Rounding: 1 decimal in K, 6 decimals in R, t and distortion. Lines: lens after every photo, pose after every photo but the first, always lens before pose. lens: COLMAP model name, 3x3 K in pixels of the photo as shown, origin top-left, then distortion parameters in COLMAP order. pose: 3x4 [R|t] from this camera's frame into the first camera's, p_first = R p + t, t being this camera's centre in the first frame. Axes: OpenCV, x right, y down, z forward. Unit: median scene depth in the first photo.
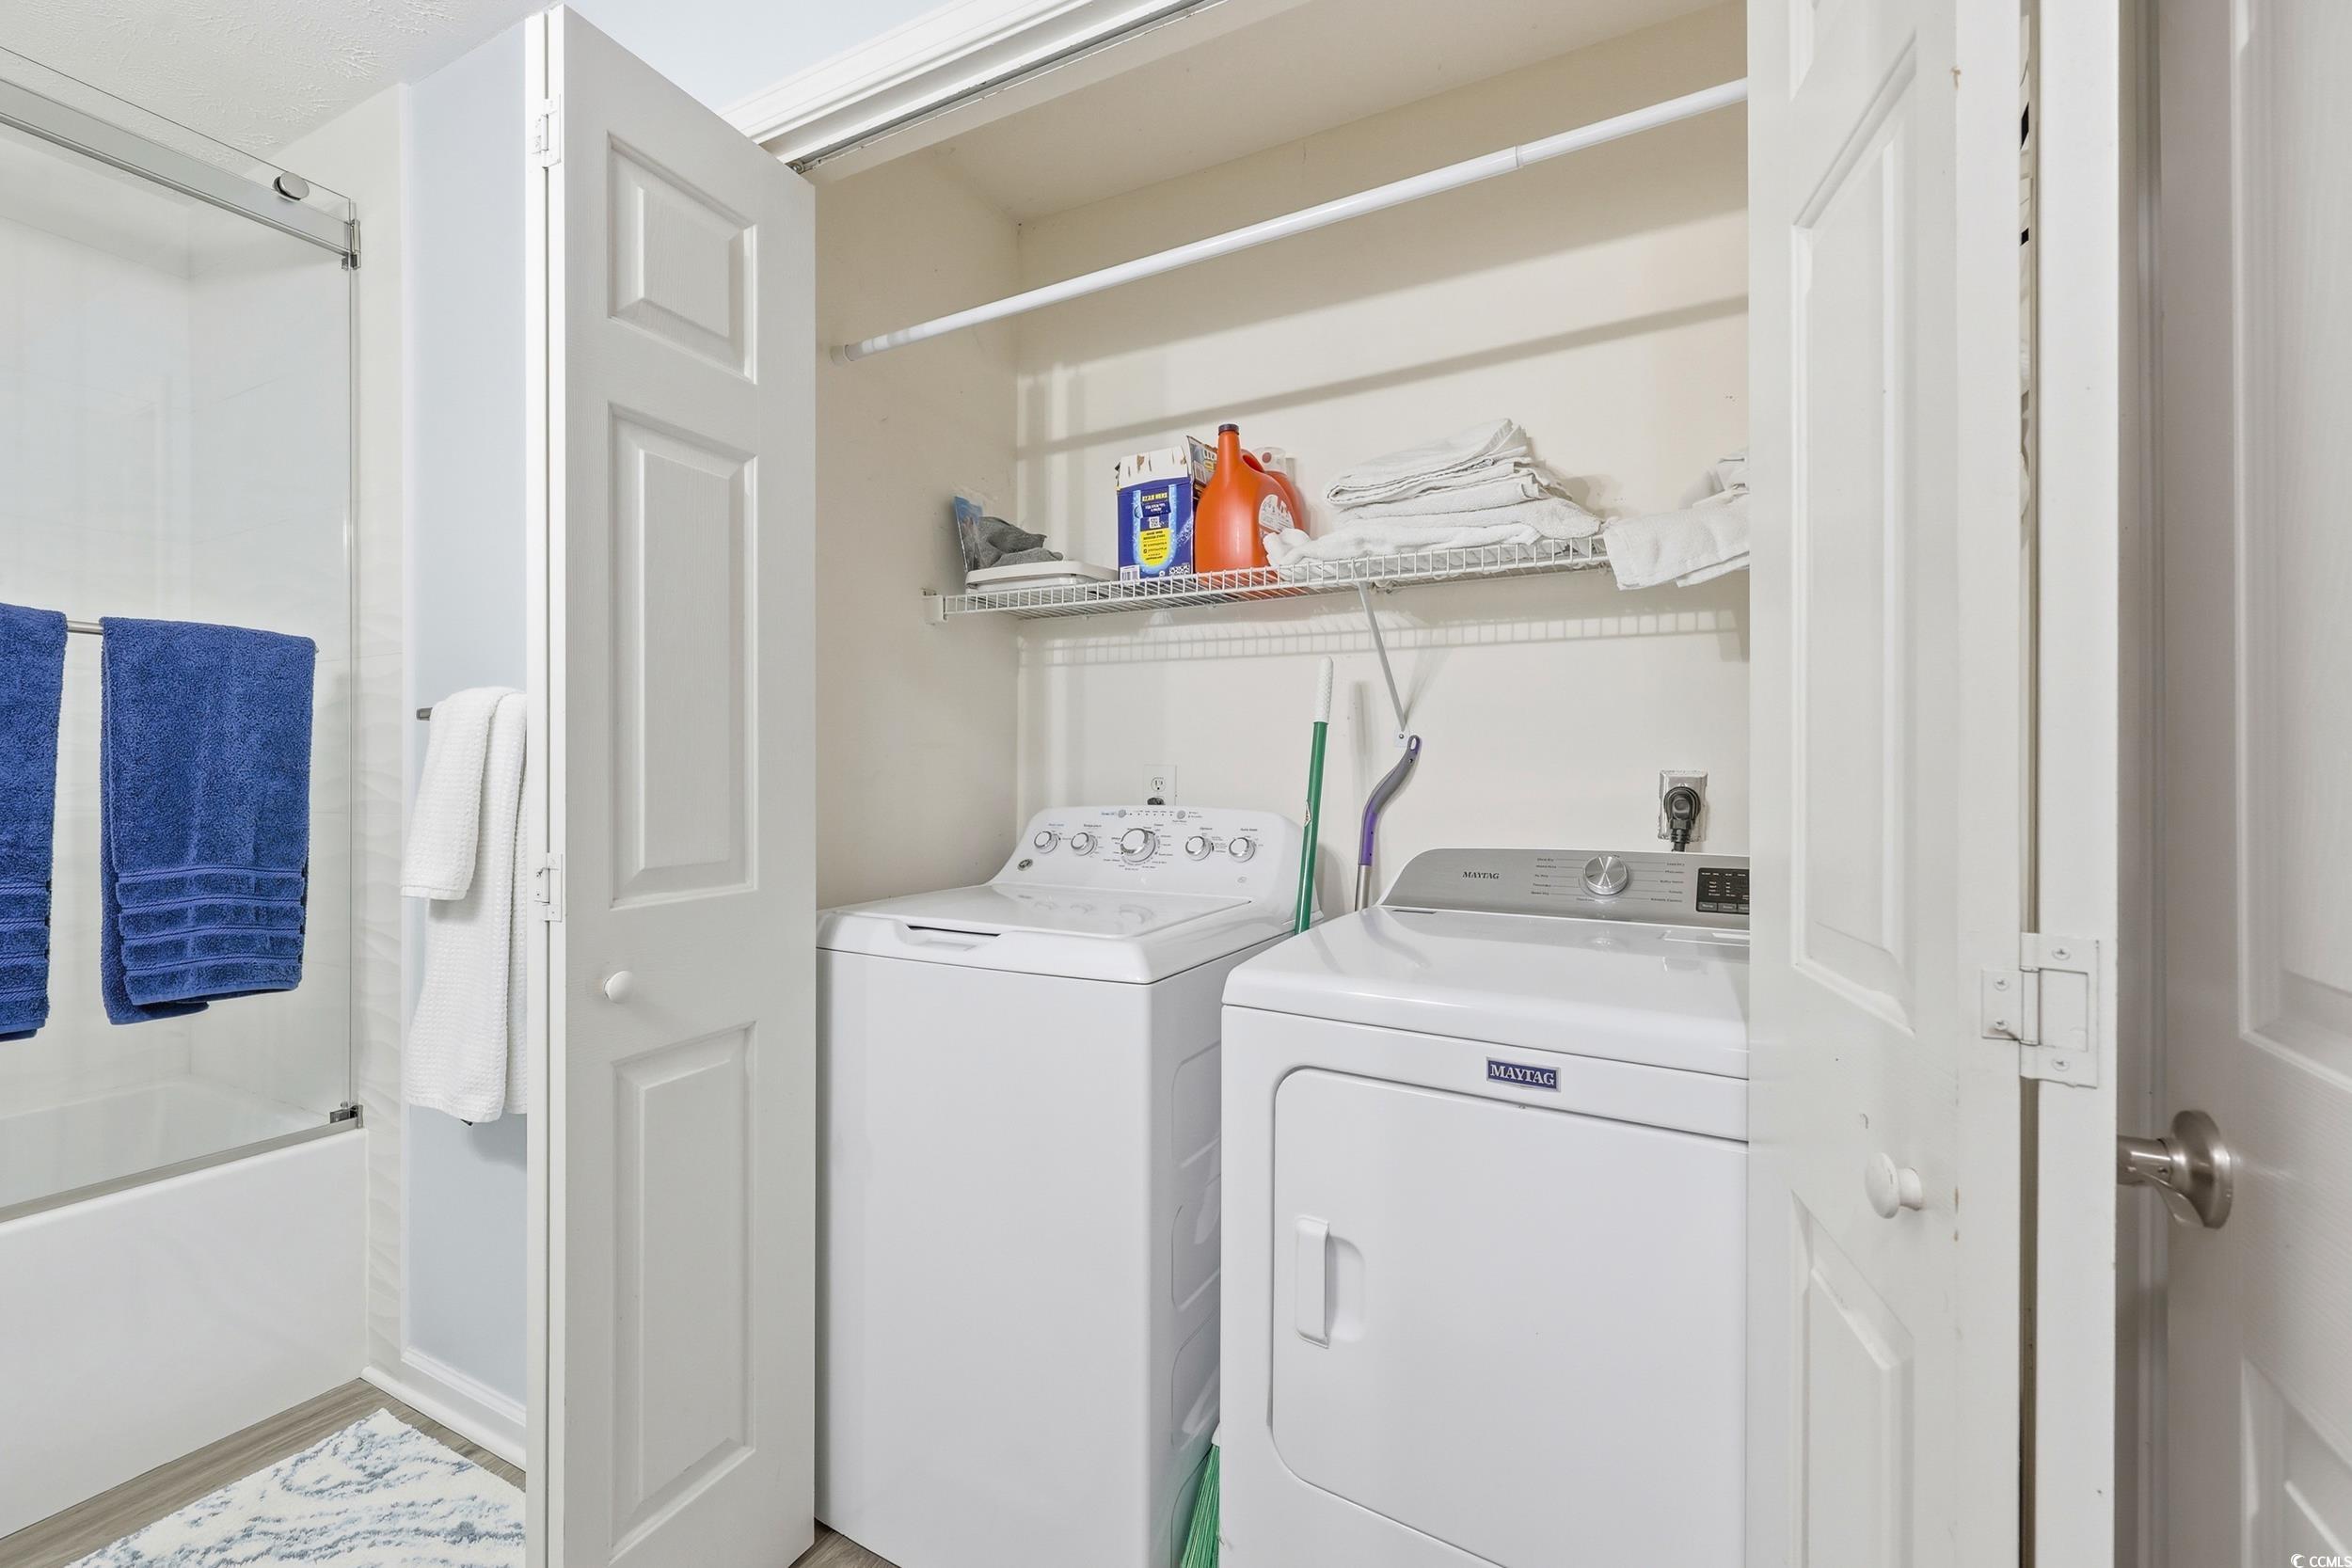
lens RADIAL K [[945.8, 0, 1176.0], [0, 945.8, 784.0], [0, 0, 1]] dist [-0.000616, -0.000409]
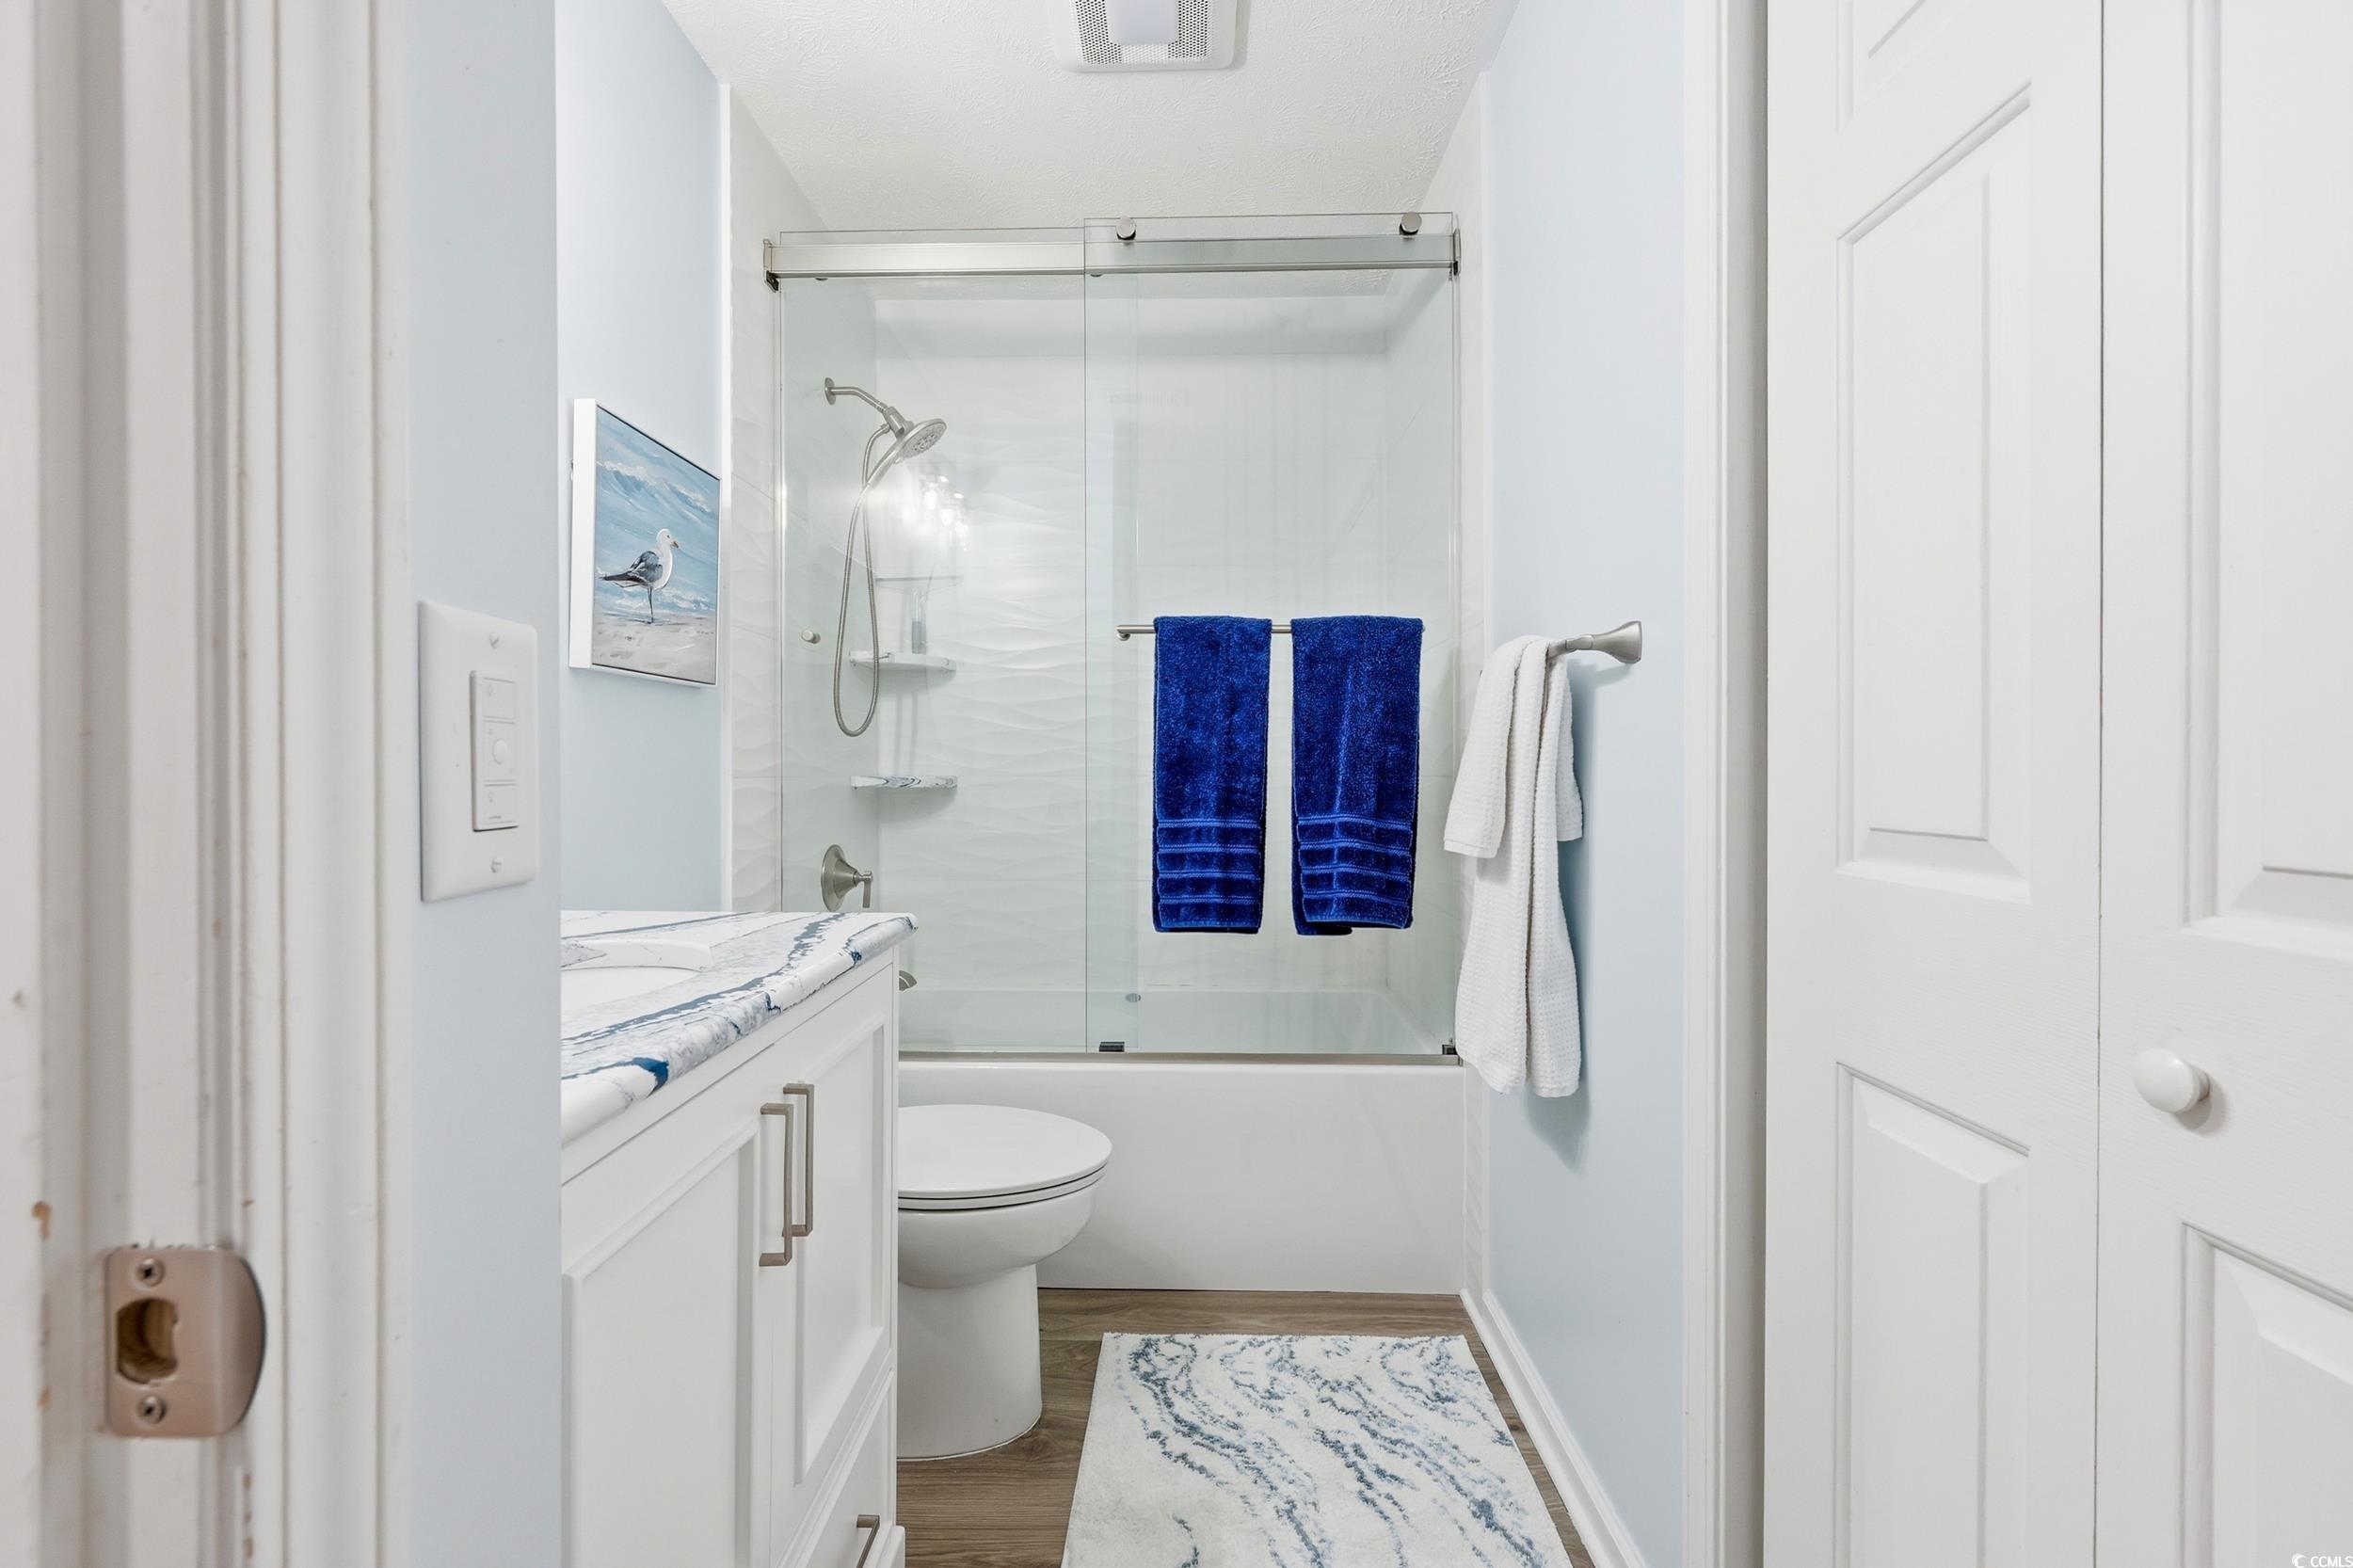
lens RADIAL K [[973.5, 0, 1180.8], [0, 973.5, 779.6], [0, 0, 1]] dist [-0.001117, -0.000196]
pose [[0.432971, 0.003440, -0.901401, 0.006118], [-0.000164, 0.999993, 0.003737, 0.037249], [0.901408, -0.001471, 0.432969, 0.273436]]
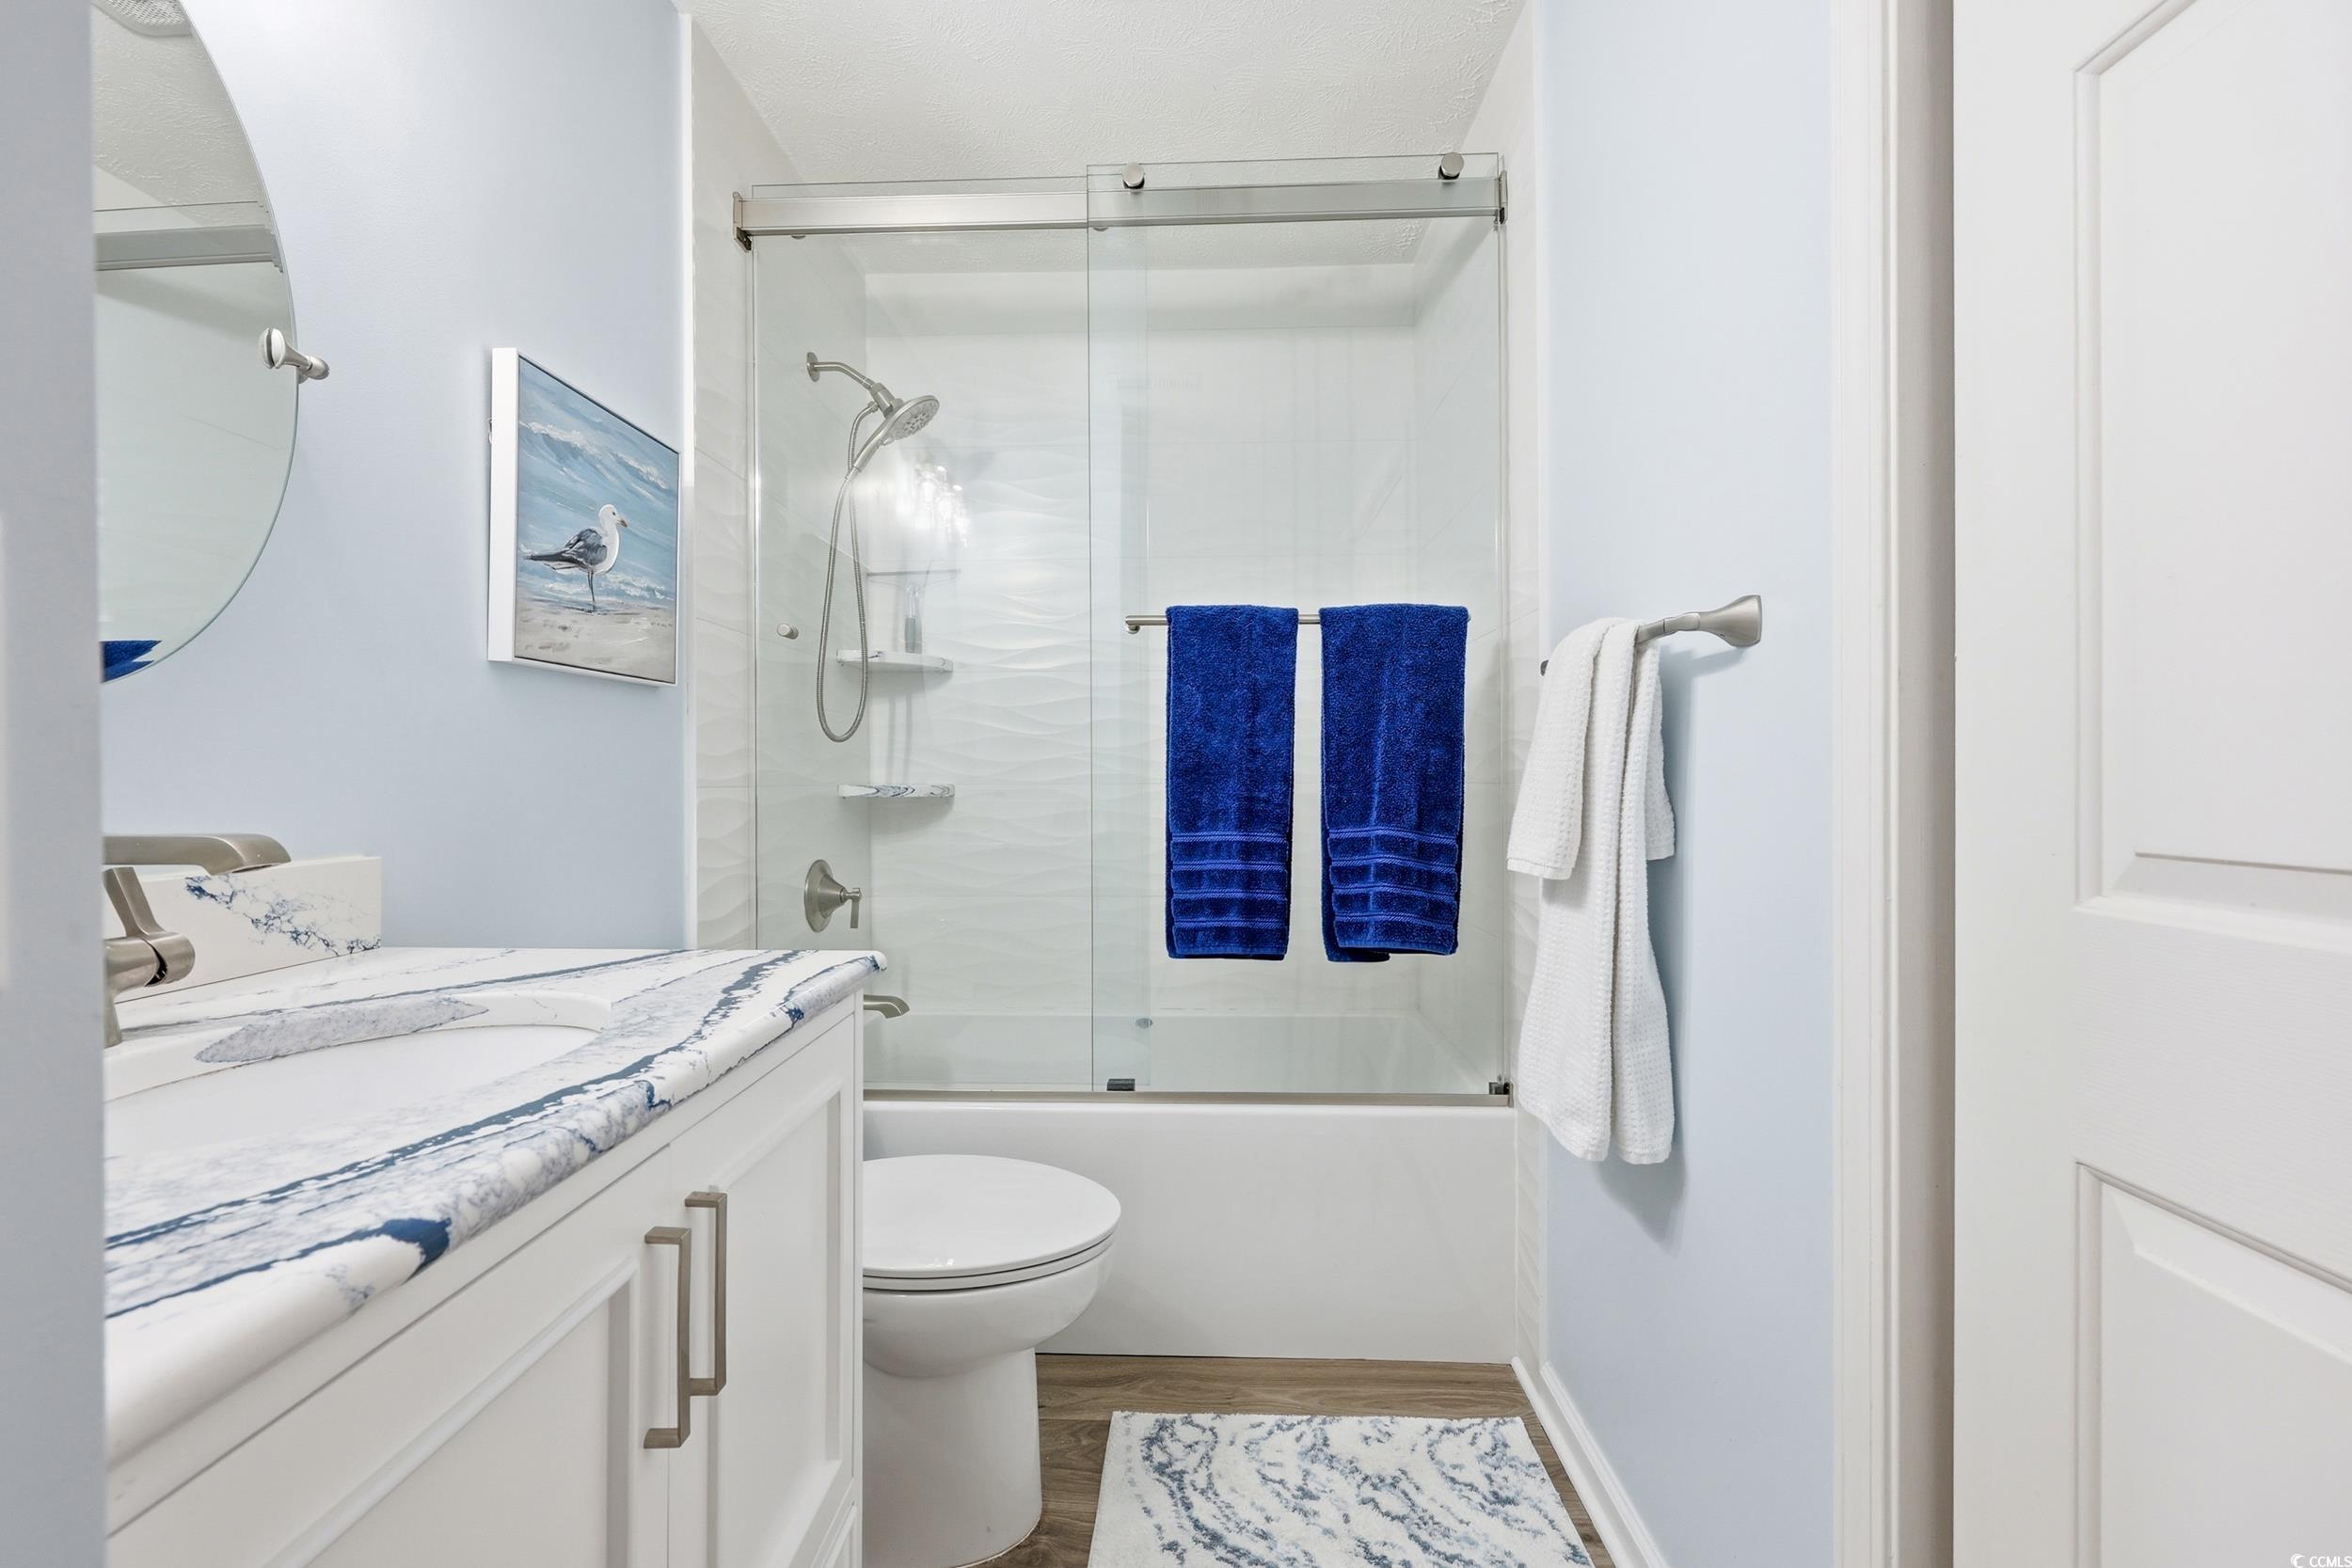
lens RADIAL K [[966.1, 0, 1176.0], [0, 966.1, 784.0], [0, 0, 1]] dist [-0.000430, 0.000095]
pose [[0.419700, -0.000057, -0.907663, -0.129044], [0.003189, 0.999994, 0.001411, 0.035523], [0.907657, -0.003487, 0.419697, 0.329361]]
